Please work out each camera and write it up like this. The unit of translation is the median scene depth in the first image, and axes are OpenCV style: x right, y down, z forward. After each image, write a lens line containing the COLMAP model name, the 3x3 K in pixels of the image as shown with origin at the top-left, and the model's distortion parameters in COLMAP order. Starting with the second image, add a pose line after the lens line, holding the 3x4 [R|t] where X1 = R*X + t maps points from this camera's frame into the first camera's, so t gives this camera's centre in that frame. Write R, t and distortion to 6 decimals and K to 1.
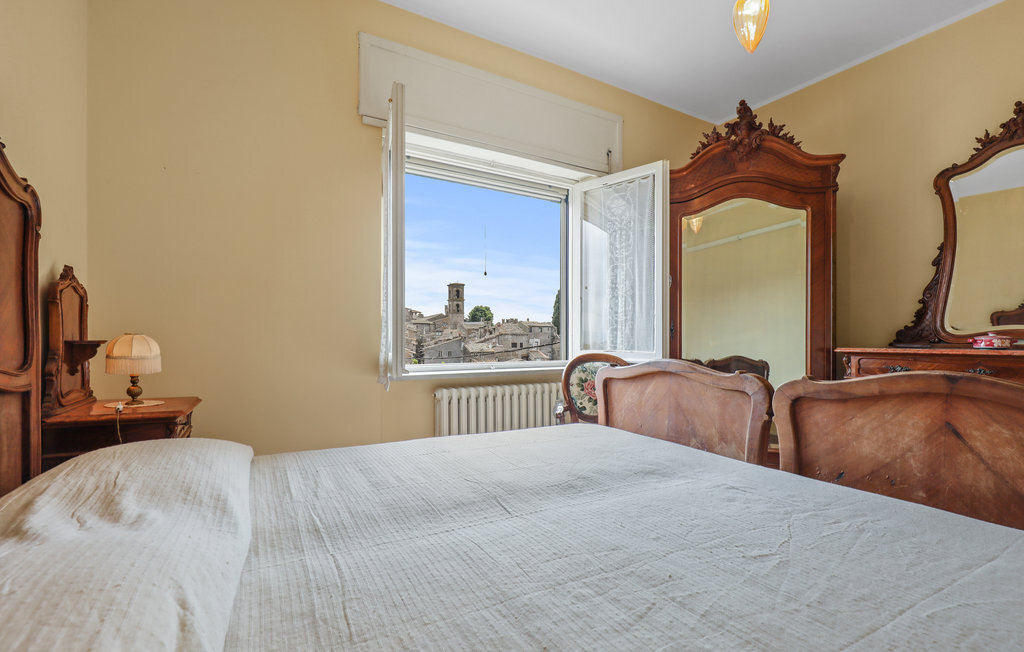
lens RADIAL K [[450.7, 0, 513.7], [0, 450.7, 343.1], [0, 0, 1]] dist [-0.015496, -0.000185]
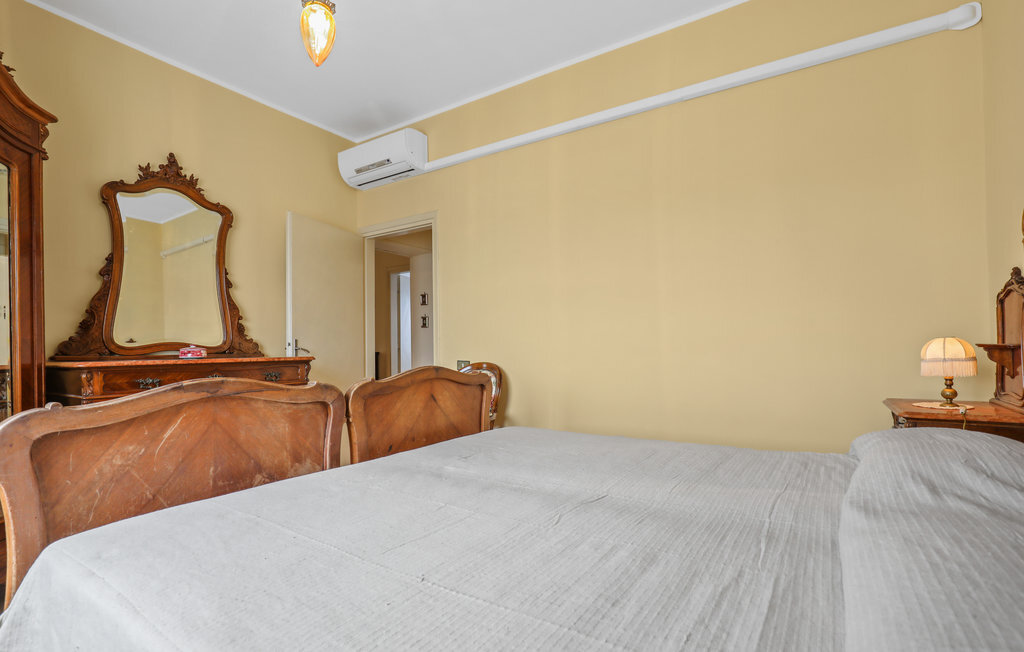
lens RADIAL K [[480.5, 0, 518.5], [0, 480.5, 339.8], [0, 0, 1]] dist [-0.014492, 0.000344]
pose [[-0.444013, 0.019194, 0.895815, -0.612810], [0.020392, 0.999728, -0.011313, -0.006700], [-0.895788, 0.013244, -0.444284, 1.048994]]
